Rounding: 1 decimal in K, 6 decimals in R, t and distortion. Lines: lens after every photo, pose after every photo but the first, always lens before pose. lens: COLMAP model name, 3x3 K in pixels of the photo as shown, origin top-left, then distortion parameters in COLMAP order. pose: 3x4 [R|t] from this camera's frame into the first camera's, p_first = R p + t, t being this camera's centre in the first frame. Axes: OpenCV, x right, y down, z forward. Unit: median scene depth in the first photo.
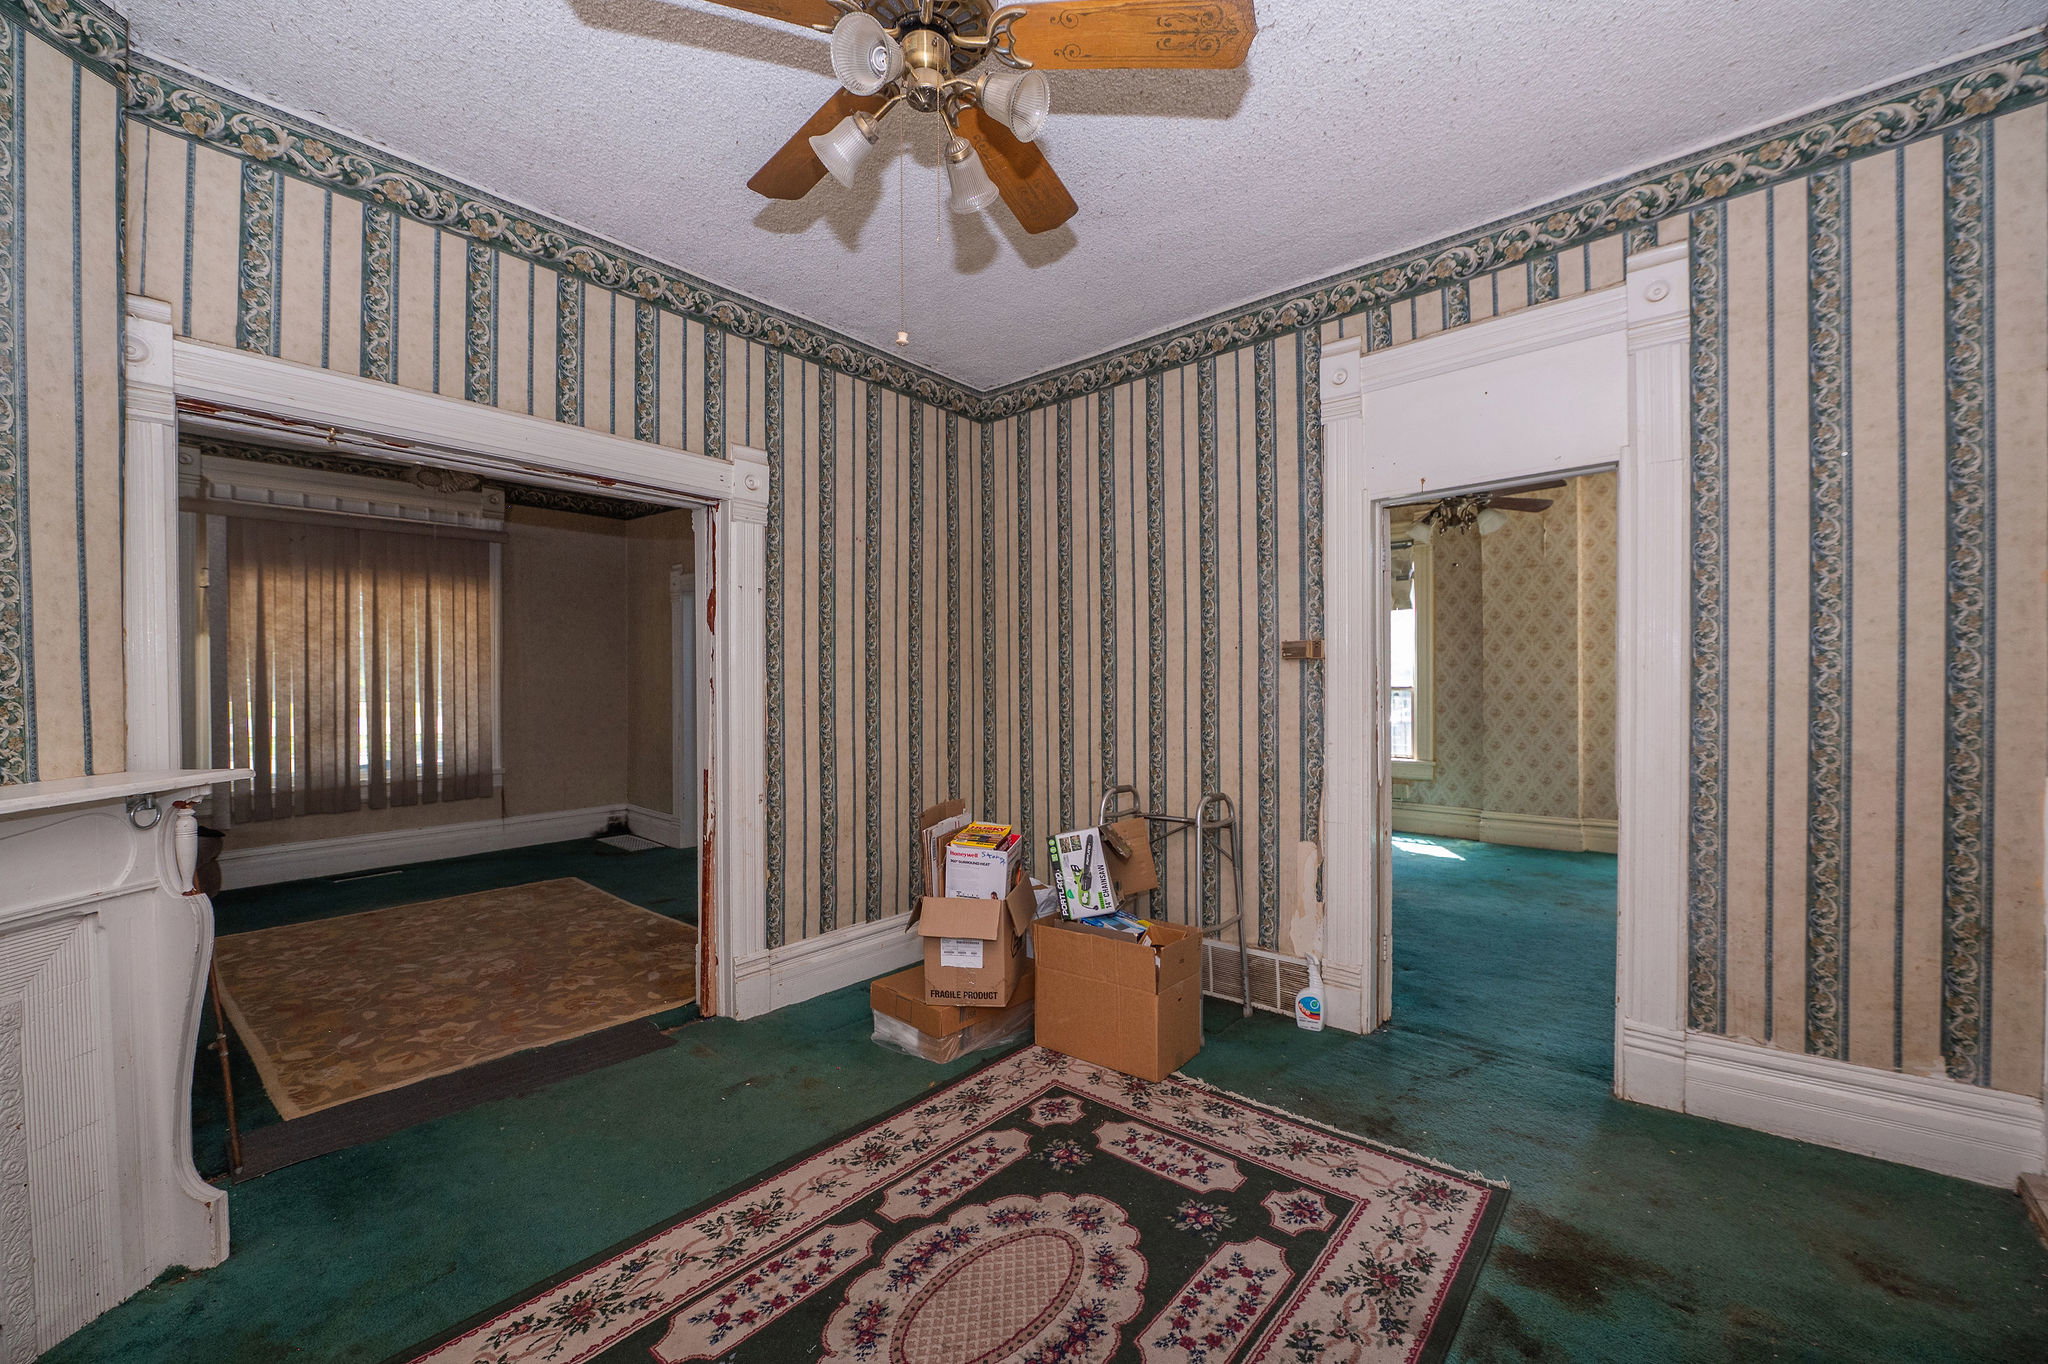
lens RADIAL K [[824.6, 0, 1029.2], [0, 824.6, 681.7], [0, 0, 1]] dist [-0.007191, -0.000614]
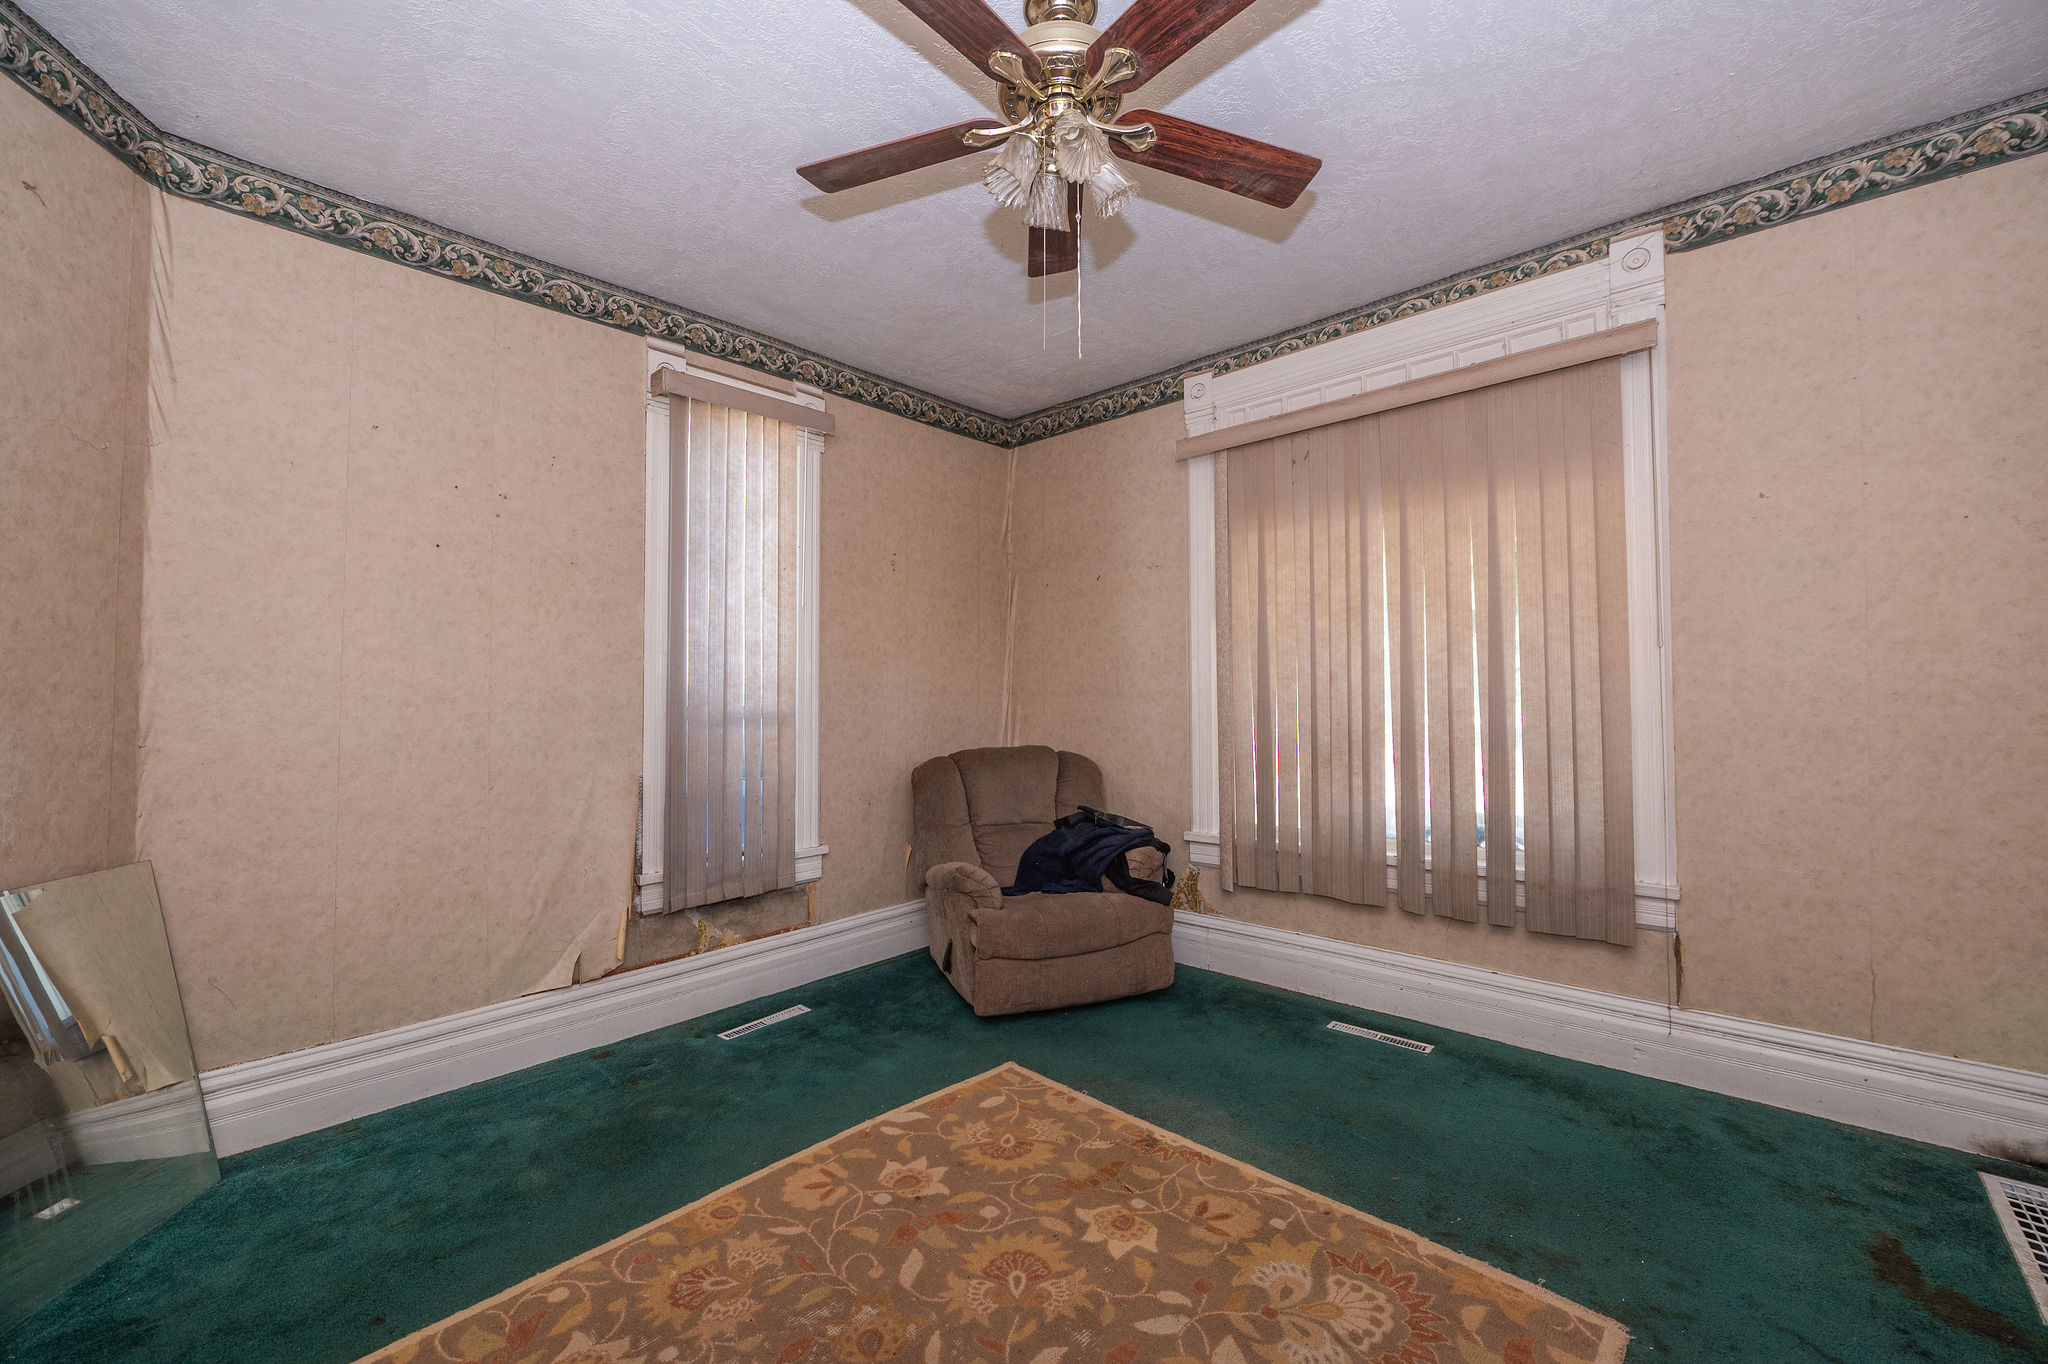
lens RADIAL K [[824.6, 0, 1025.0], [0, 824.6, 671.6], [0, 0, 1]] dist [-0.007191, -0.000614]
pose [[-0.029560, -0.022973, -0.999299, -0.246046], [0.003731, 0.999726, -0.023094, 0.005987], [0.999556, -0.004411, -0.029466, 0.796034]]
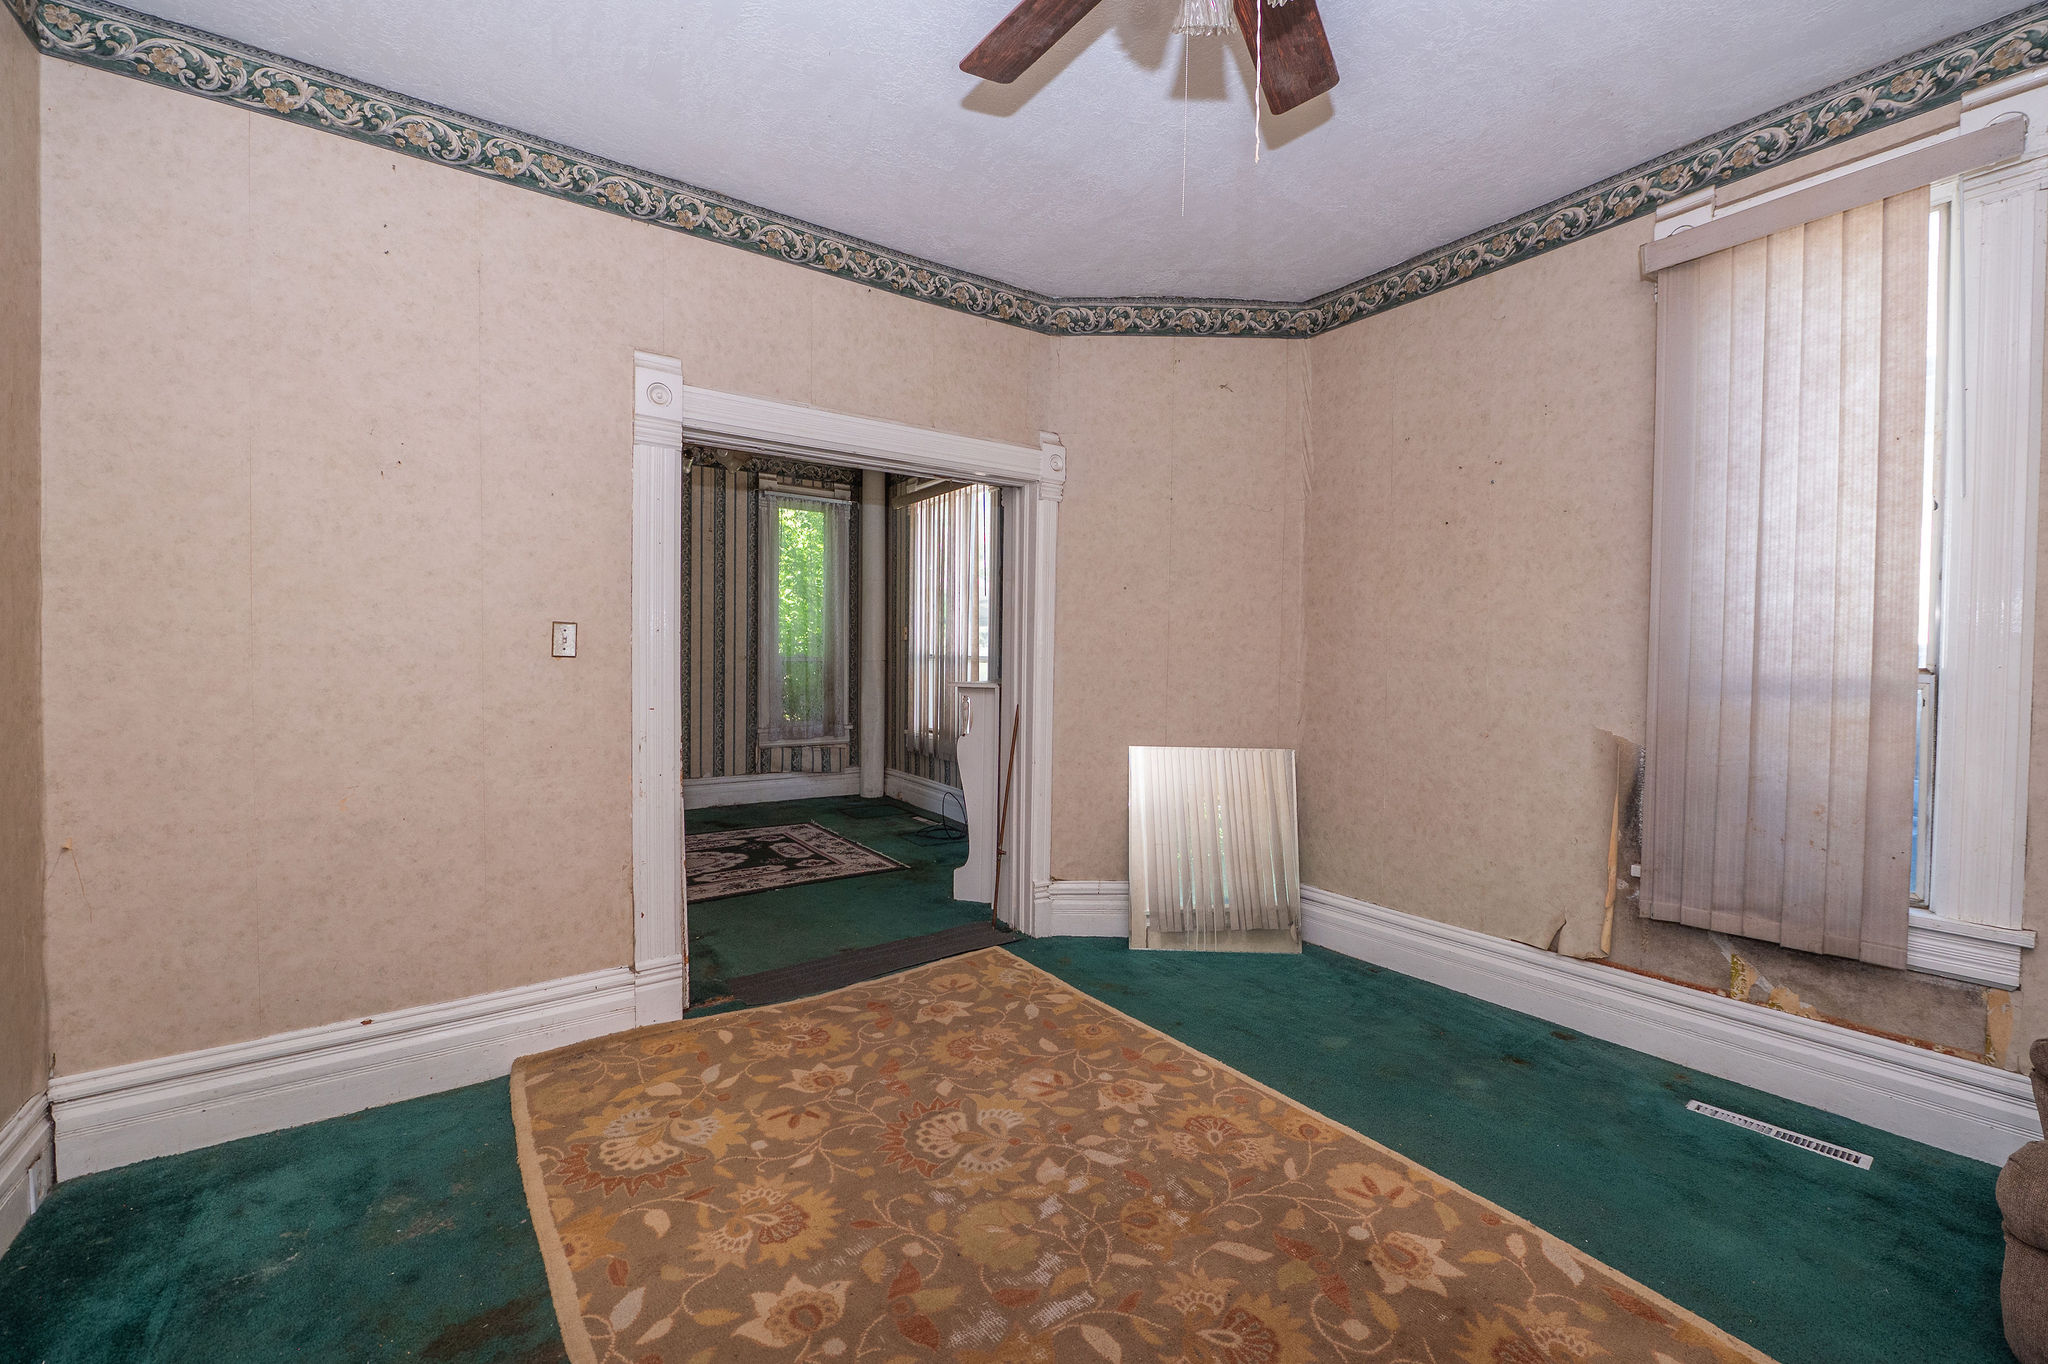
lens RADIAL K [[824.6, 0, 1028.4], [0, 824.6, 676.9], [0, 0, 1]] dist [-0.007191, -0.000614]
pose [[-0.972053, -0.007886, 0.234630, -0.577474], [-0.002615, 0.999737, 0.022771, 0.013071], [-0.234747, 0.021521, -0.971818, 1.060821]]
